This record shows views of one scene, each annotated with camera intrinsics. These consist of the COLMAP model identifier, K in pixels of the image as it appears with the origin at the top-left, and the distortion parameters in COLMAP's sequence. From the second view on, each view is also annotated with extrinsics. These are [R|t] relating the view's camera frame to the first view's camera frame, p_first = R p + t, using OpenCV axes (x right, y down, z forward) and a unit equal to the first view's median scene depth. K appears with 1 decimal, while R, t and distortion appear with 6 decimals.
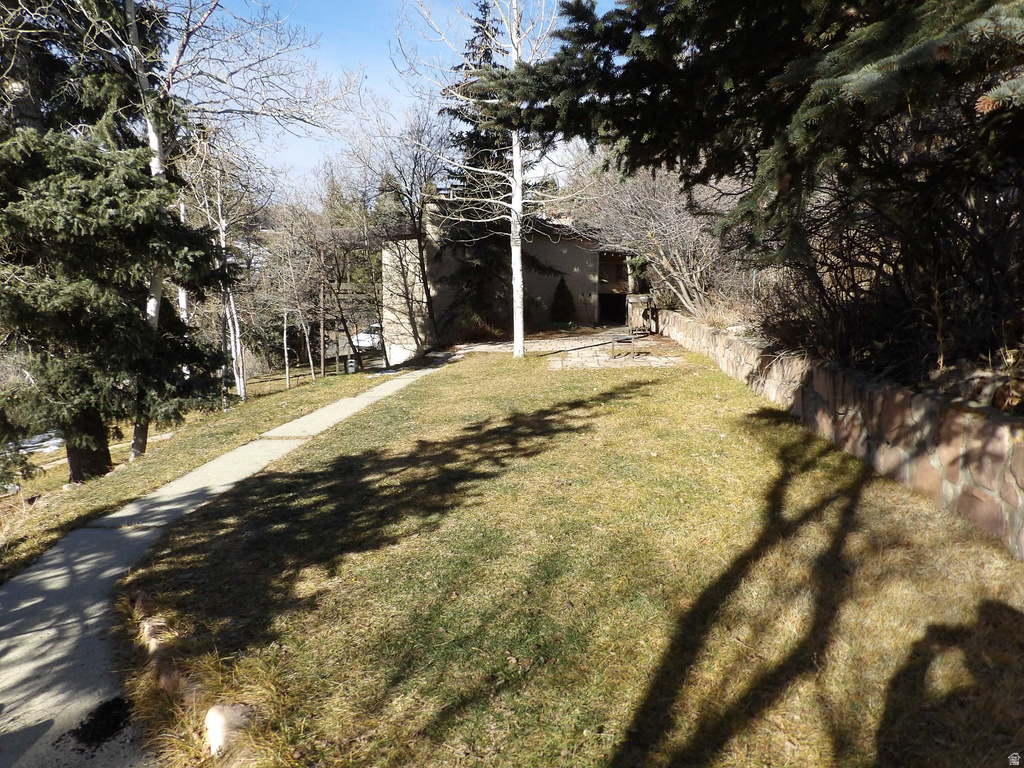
lens RADIAL K [[736.8, 0, 512.0], [0, 736.8, 384.0], [0, 0, 1]] dist [0.002827, 0.002044]
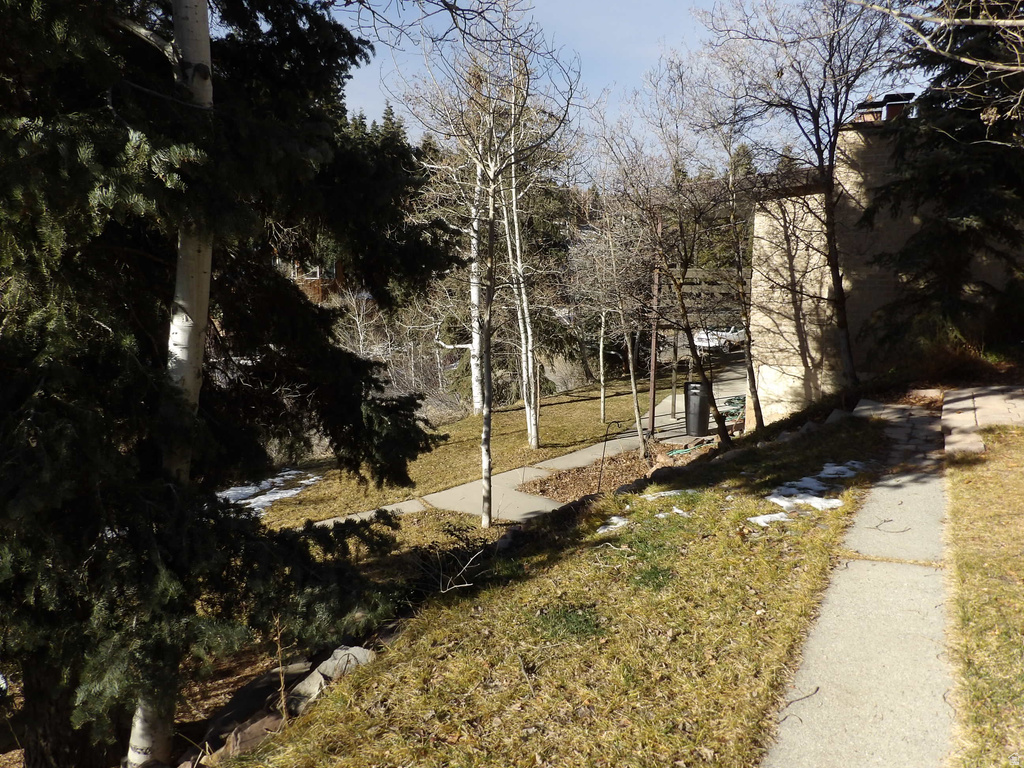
lens RADIAL K [[736.8, 0, 512.0], [0, 736.8, 384.0], [0, 0, 1]] dist [0.002827, 0.002044]
pose [[0.901167, 0.057881, -0.429590, -0.085664], [-0.049952, 0.998309, 0.029721, -0.046552], [0.430584, -0.005324, 0.902535, 0.345847]]
